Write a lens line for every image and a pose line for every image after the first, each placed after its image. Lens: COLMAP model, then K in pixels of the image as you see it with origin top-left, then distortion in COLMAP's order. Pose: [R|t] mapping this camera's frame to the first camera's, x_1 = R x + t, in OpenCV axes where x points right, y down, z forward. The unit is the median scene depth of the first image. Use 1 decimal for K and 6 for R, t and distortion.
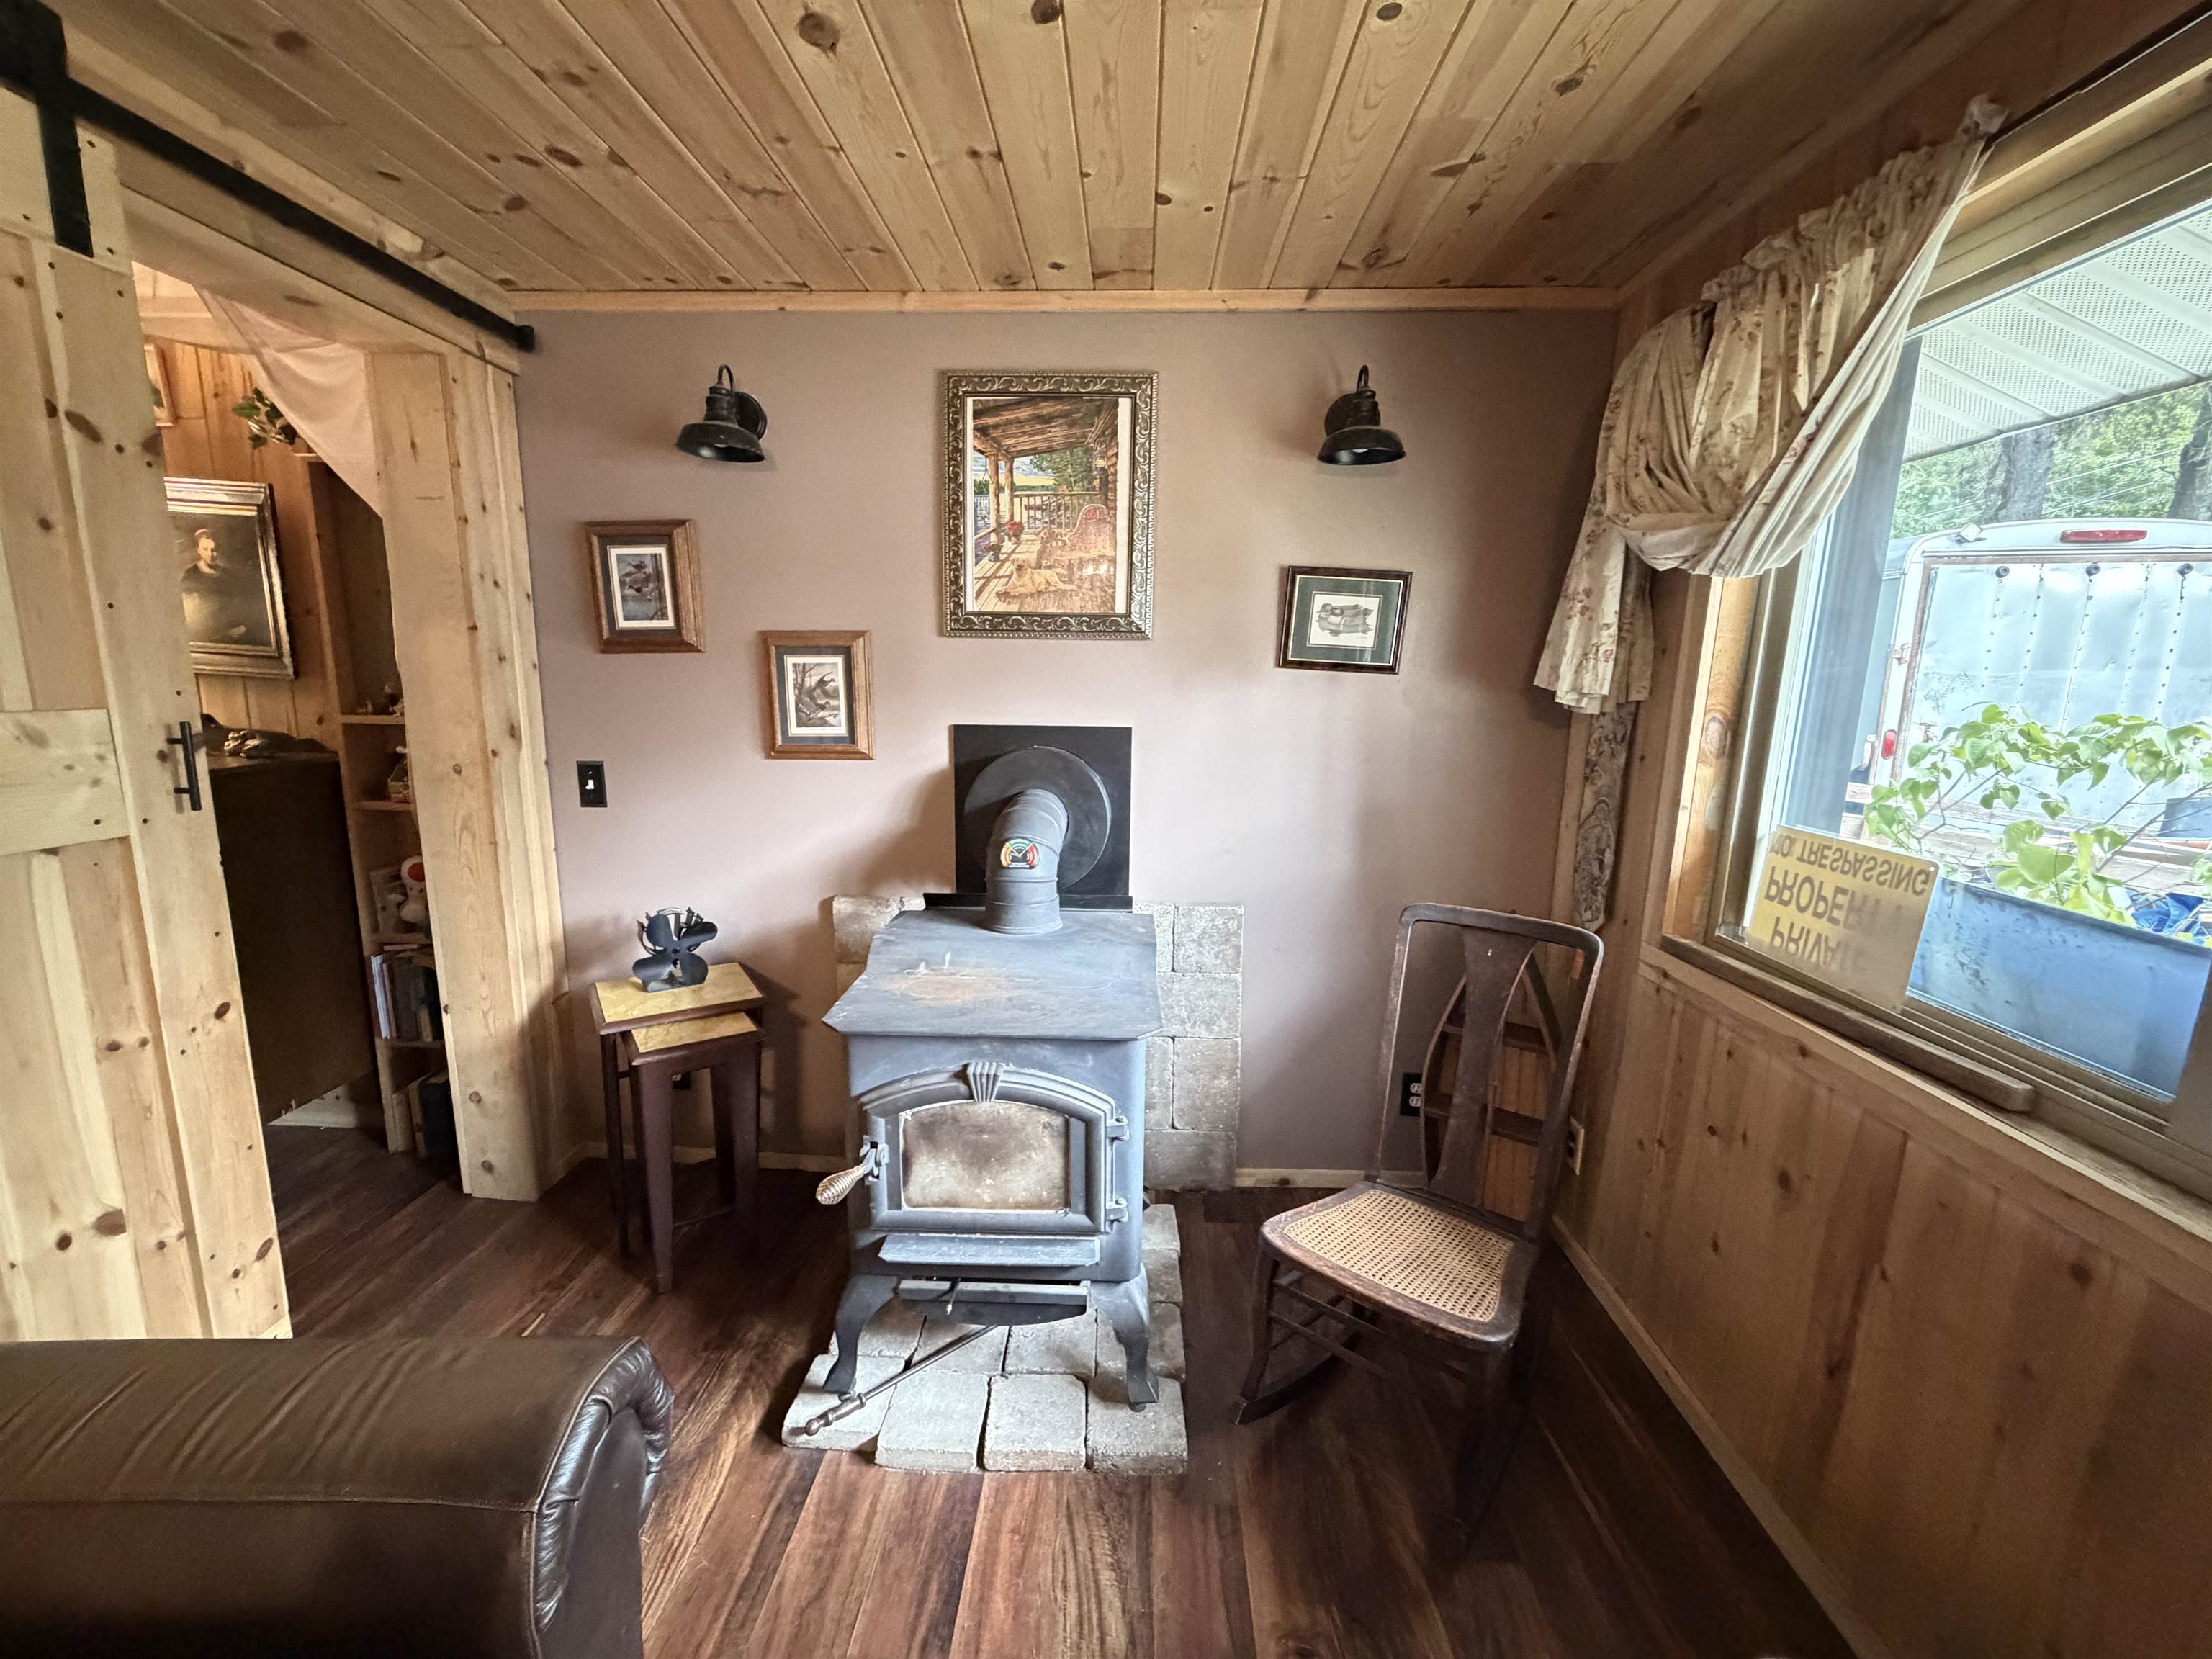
lens RADIAL K [[881.7, 0, 1099.7], [0, 881.7, 830.0], [0, 0, 1]] dist [-0.000291, 0.000099]
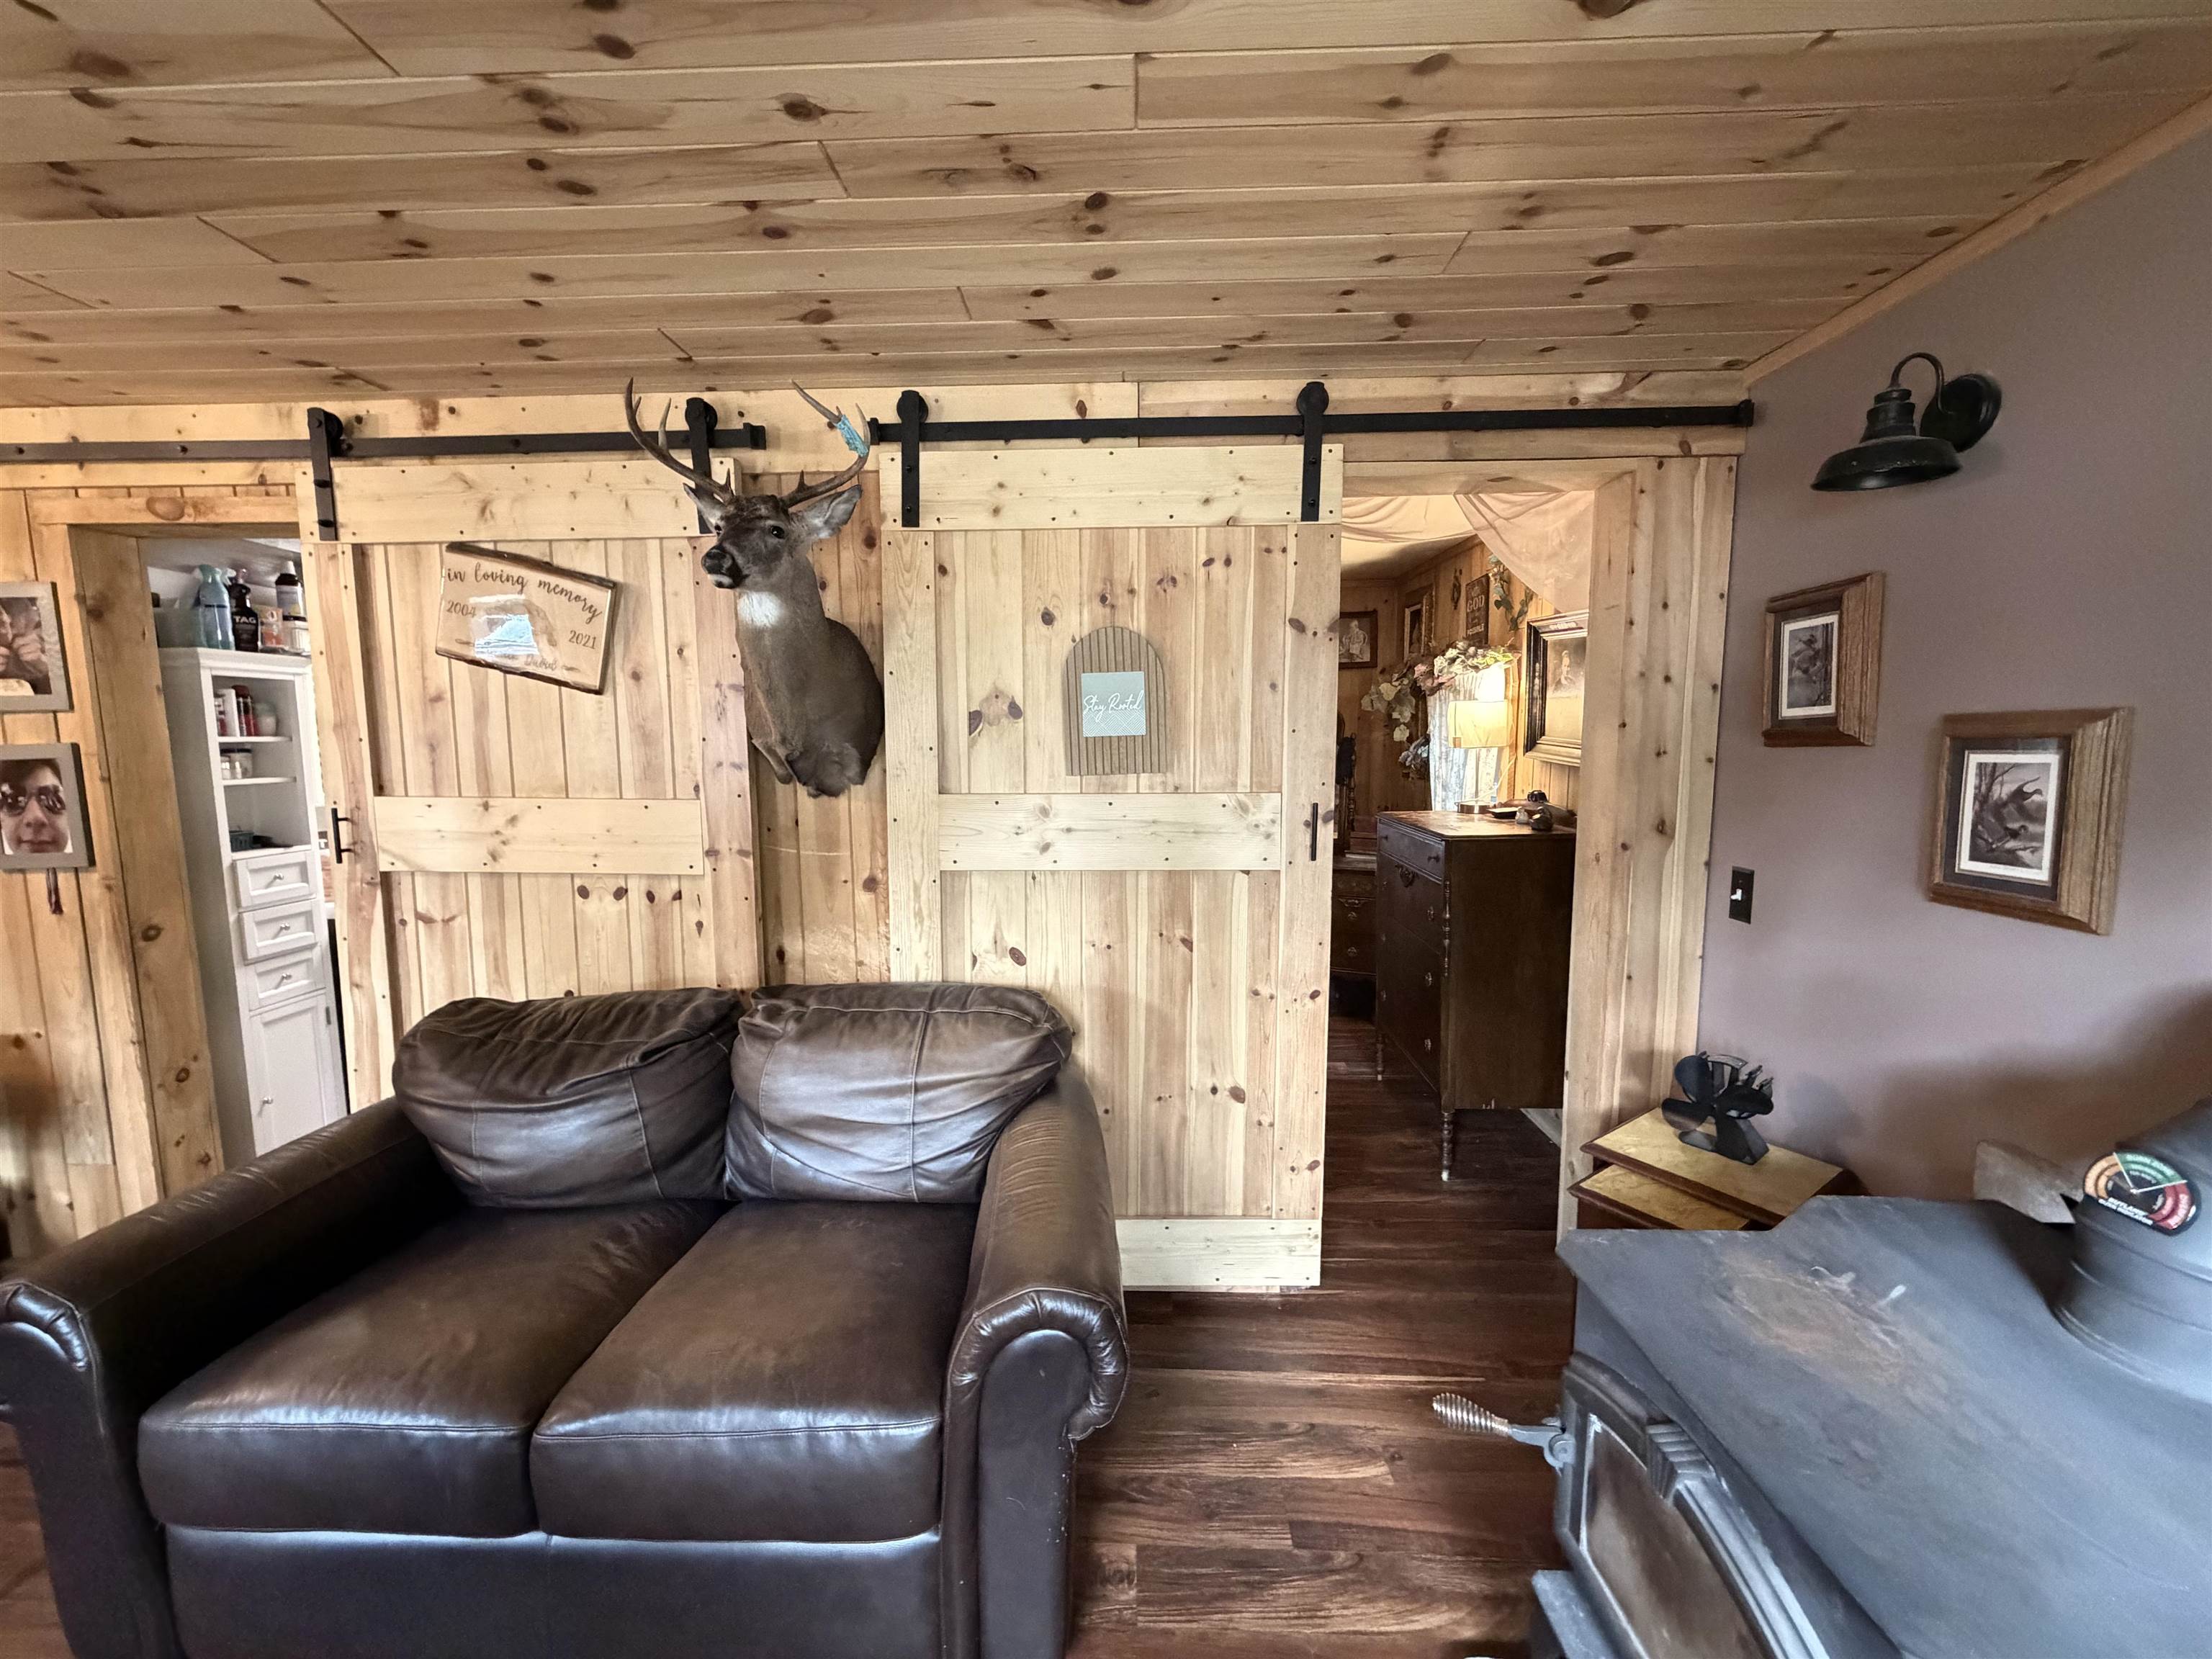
lens RADIAL K [[881.7, 0, 1099.7], [0, 881.7, 827.9], [0, 0, 1]] dist [-0.000291, 0.000099]
pose [[0.010977, 0.091860, -0.995711, 0.321231], [-0.168016, 0.981783, 0.088723, -0.100532], [0.985723, 0.166322, 0.026211, 0.392456]]
